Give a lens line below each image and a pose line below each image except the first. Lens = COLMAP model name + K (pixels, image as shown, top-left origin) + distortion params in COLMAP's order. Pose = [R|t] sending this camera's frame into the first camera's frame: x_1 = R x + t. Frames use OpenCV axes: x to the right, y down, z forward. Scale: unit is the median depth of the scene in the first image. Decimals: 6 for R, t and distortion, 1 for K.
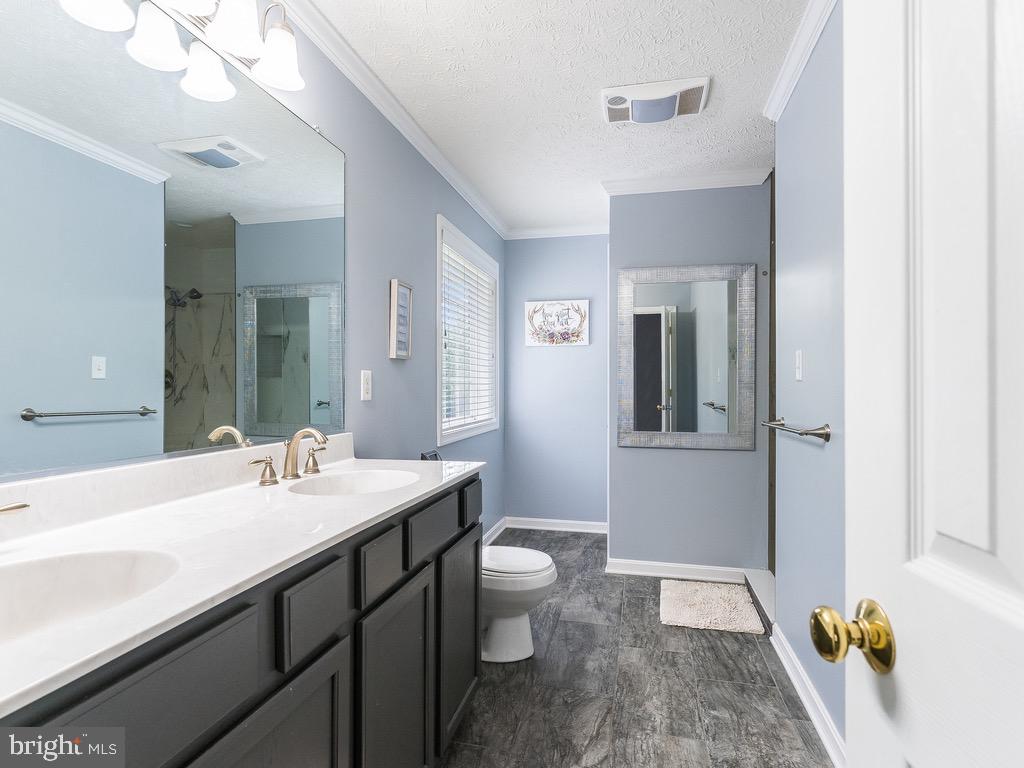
lens RADIAL K [[551.3, 0, 512.0], [0, 551.3, 385.4], [0, 0, 1]] dist [0.007033, -0.003475]
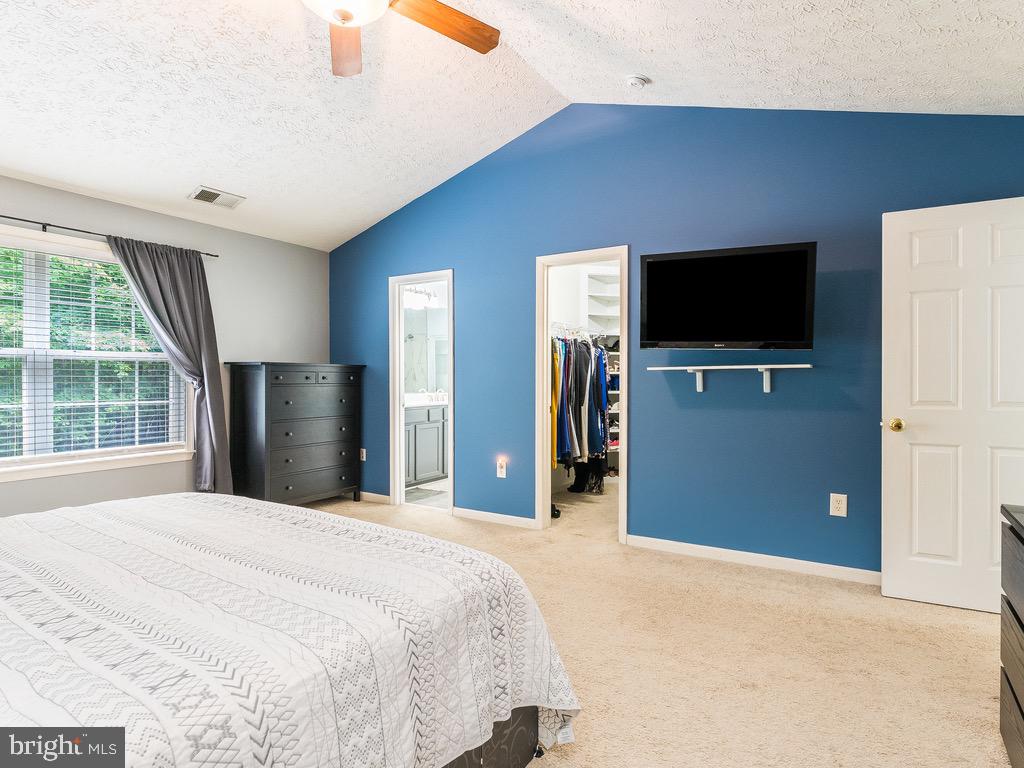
lens RADIAL K [[551.3, 0, 511.8], [0, 551.3, 383.1], [0, 0, 1]] dist [0.007033, -0.003475]
pose [[0.948650, 0.005497, -0.316280, 0.492241], [-0.002231, 0.999940, 0.010686, -0.005301], [0.316320, -0.009432, 0.948606, -0.936839]]
